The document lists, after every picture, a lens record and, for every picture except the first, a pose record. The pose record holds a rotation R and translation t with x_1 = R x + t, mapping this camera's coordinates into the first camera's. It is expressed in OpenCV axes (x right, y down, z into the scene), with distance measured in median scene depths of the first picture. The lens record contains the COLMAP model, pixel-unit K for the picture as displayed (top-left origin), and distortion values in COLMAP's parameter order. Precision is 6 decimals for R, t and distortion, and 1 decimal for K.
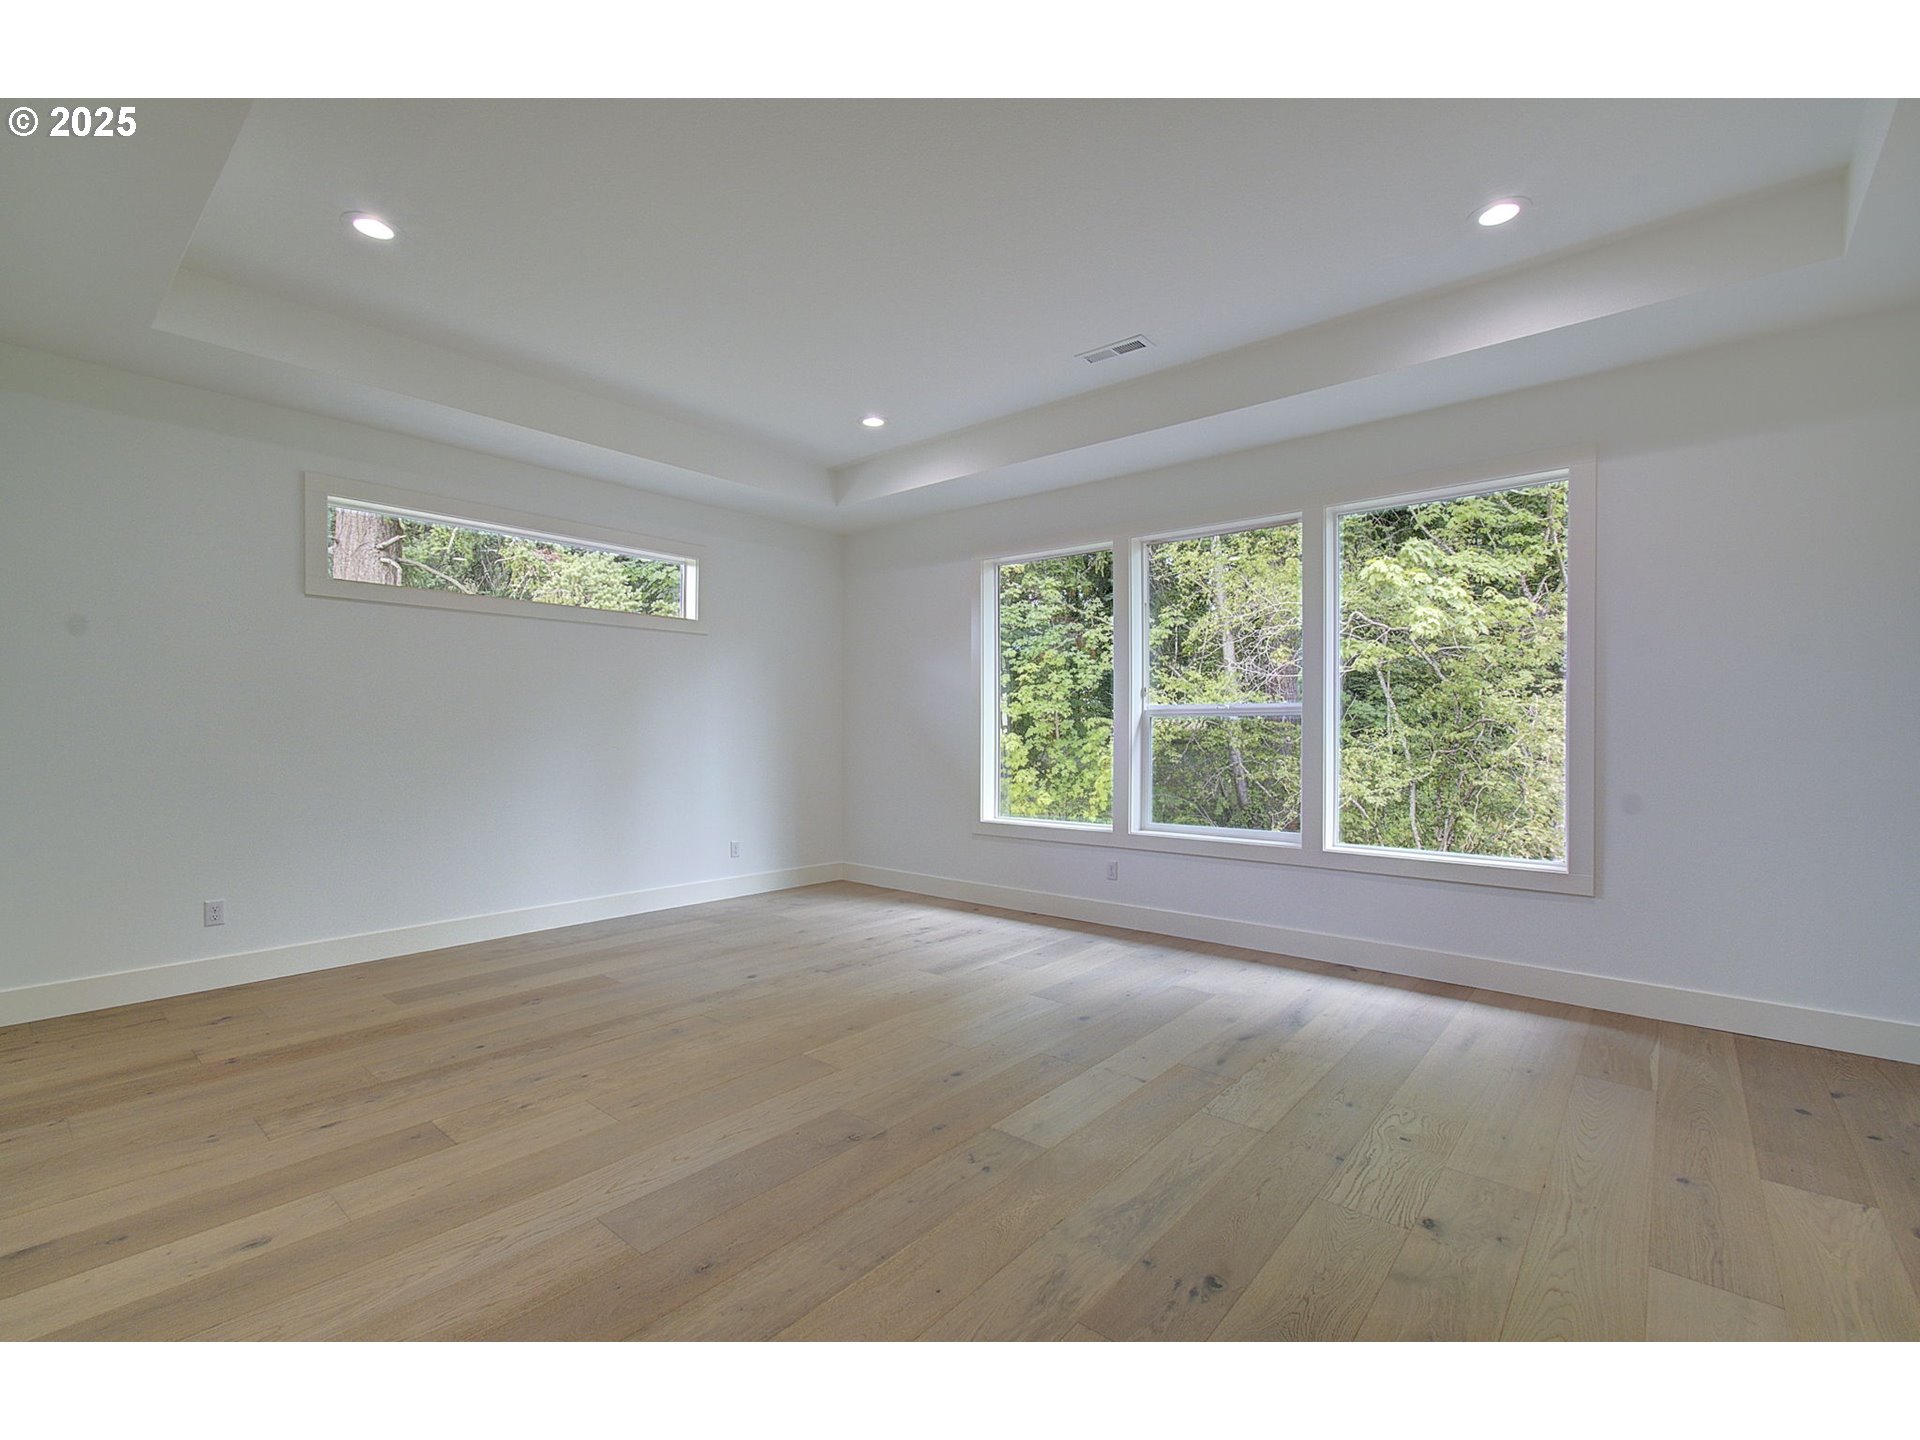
lens RADIAL K [[850.8, 0, 962.9], [0, 850.8, 723.9], [0, 0, 1]] dist [-0.021038, 0.000686]
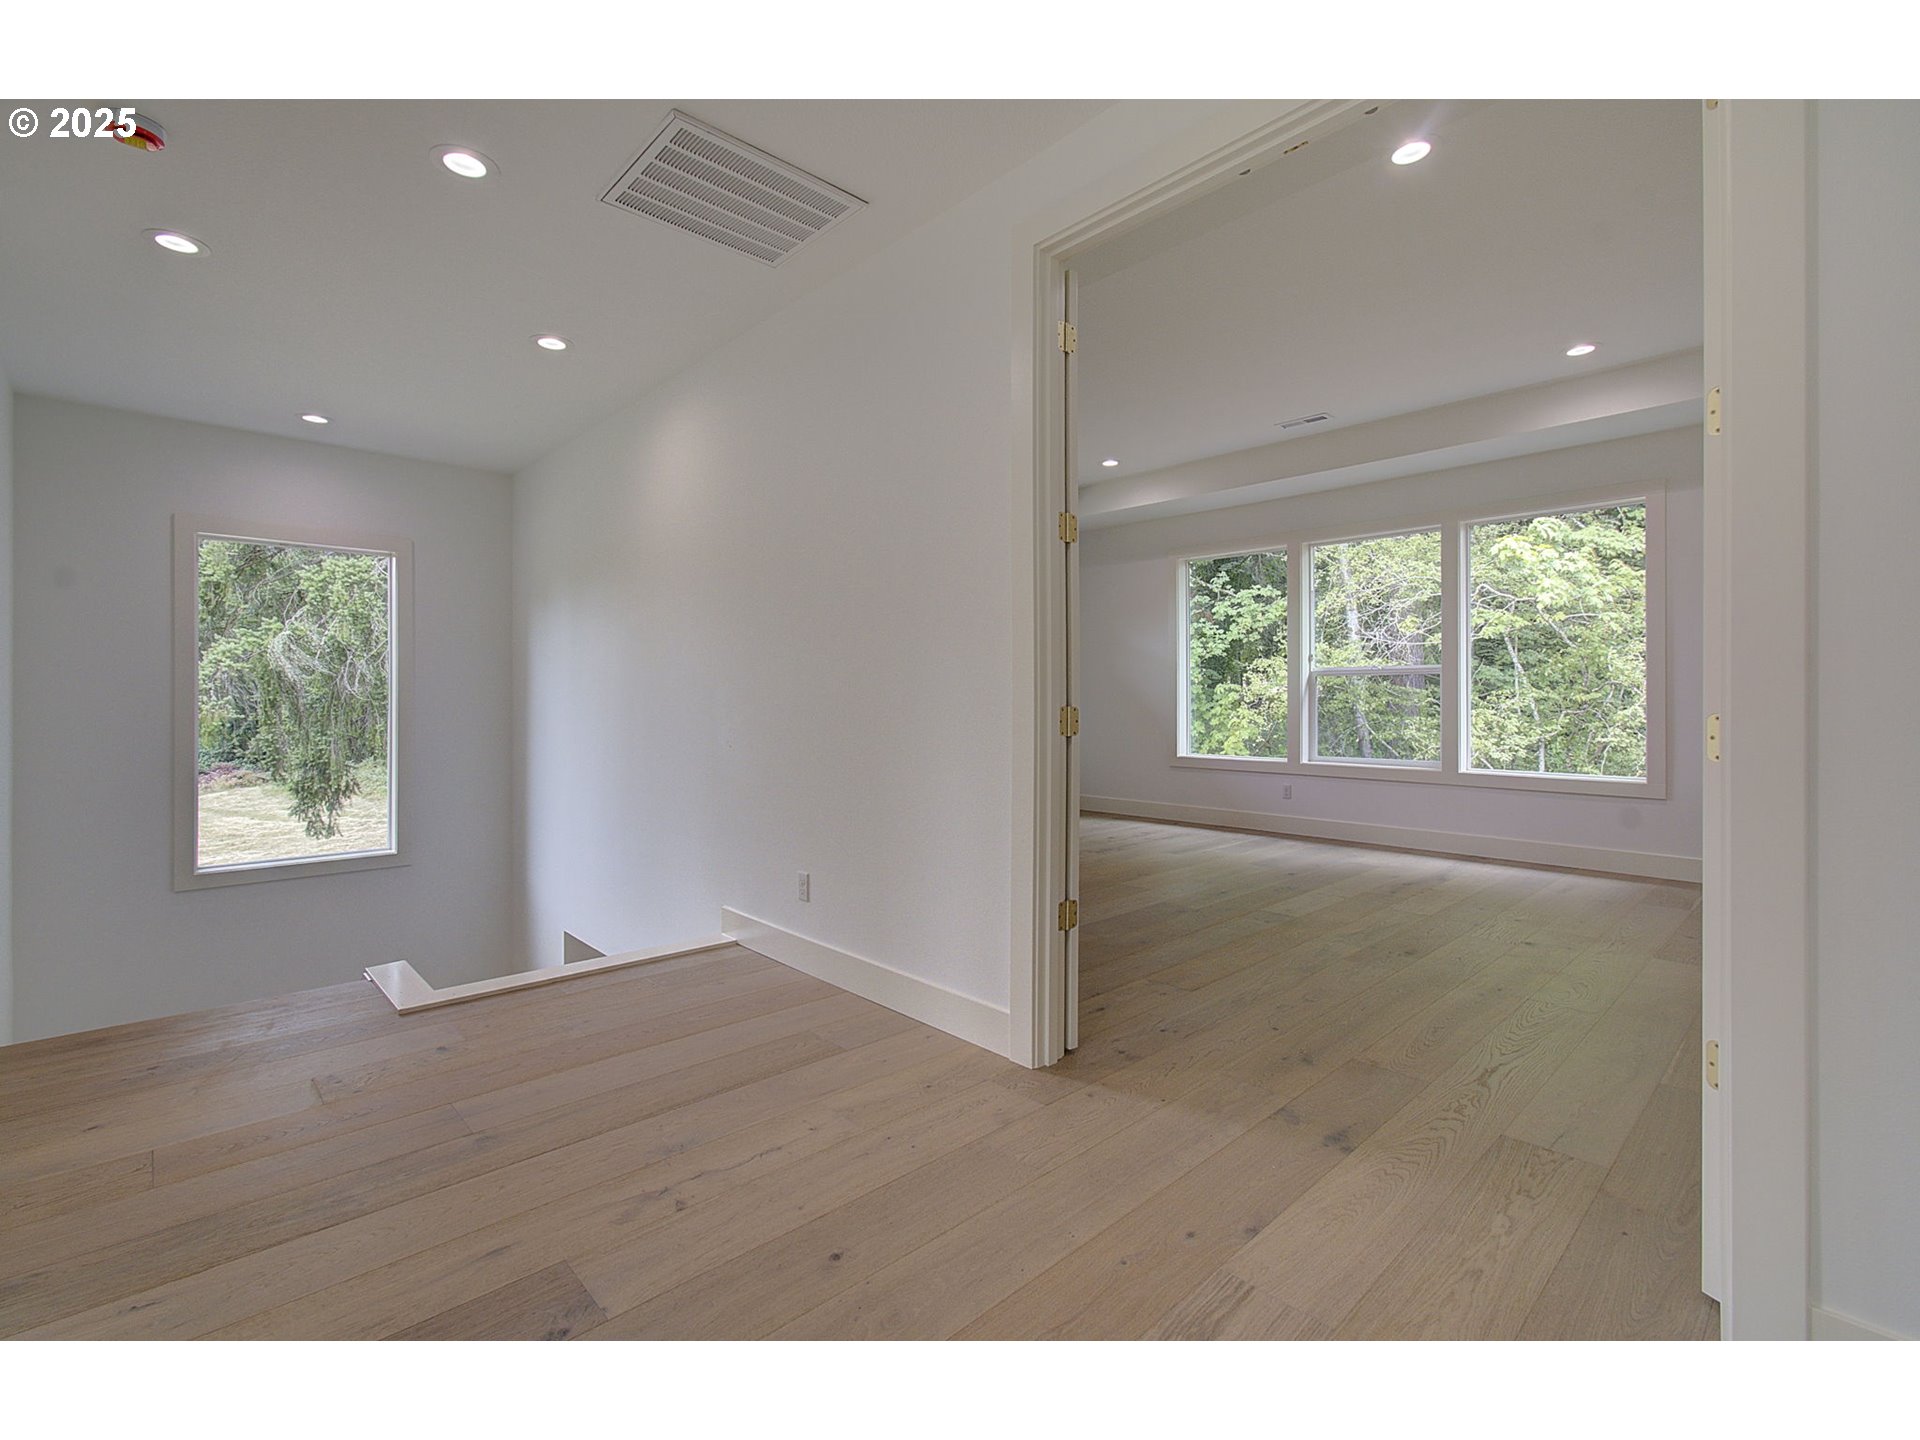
lens RADIAL K [[850.8, 0, 915.2], [0, 850.8, 700.7], [0, 0, 1]] dist [-0.021038, 0.000686]
pose [[0.987542, -0.002009, -0.157344, -0.093480], [0.003117, 0.999972, 0.006795, 0.009145], [0.157326, -0.007200, 0.987521, -0.199860]]
